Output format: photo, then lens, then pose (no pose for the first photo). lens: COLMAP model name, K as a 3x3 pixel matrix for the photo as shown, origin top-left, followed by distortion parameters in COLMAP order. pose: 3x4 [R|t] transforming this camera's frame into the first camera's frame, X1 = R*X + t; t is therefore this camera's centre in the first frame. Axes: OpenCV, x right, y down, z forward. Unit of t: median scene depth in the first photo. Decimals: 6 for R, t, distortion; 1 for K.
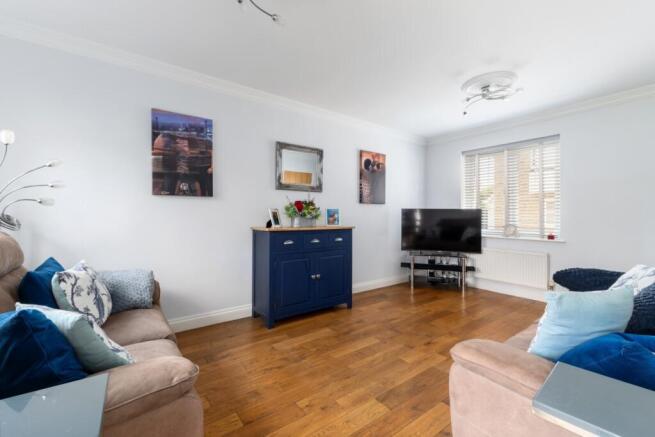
lens RADIAL K [[281.4, 0, 326.8], [0, 281.4, 215.7], [0, 0, 1]] dist [-0.000764, -0.000147]
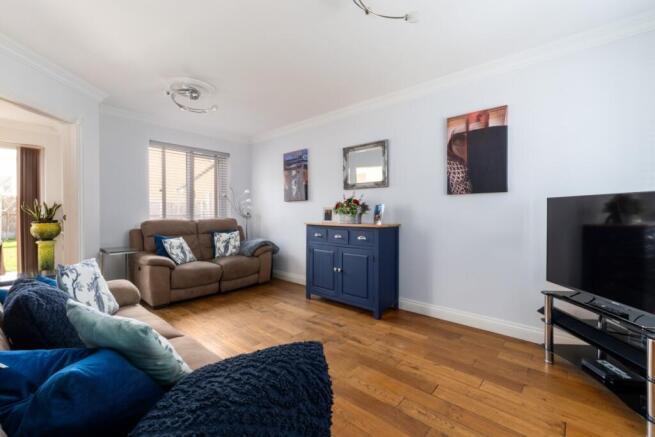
lens RADIAL K [[281.4, 0, 326.1], [0, 281.4, 216.3], [0, 0, 1]] dist [-0.000764, -0.000147]
pose [[0.193644, 0.007062, -0.981047, 0.924275], [0.000154, 0.999974, 0.007228, 0.005787], [0.981072, -0.001550, 0.193637, 0.697793]]
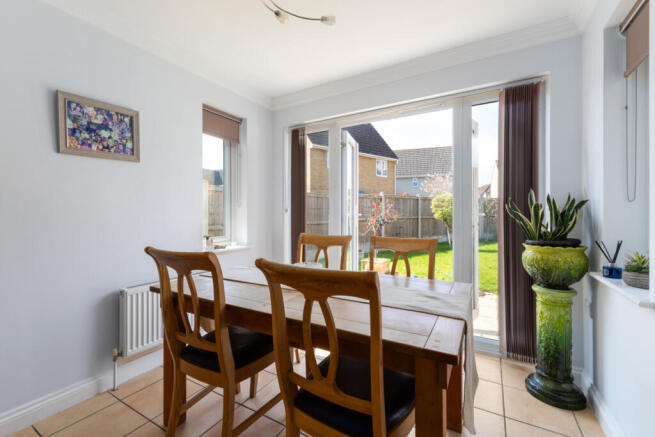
lens RADIAL K [[281.4, 0, 327.7], [0, 281.4, 214.5], [0, 0, 1]] dist [-0.000764, -0.000147]
pose [[-0.922516, 0.003263, -0.385946, 0.591393], [0.001424, 0.999986, 0.005050, -0.002403], [0.385957, 0.004109, -0.922508, 0.448008]]
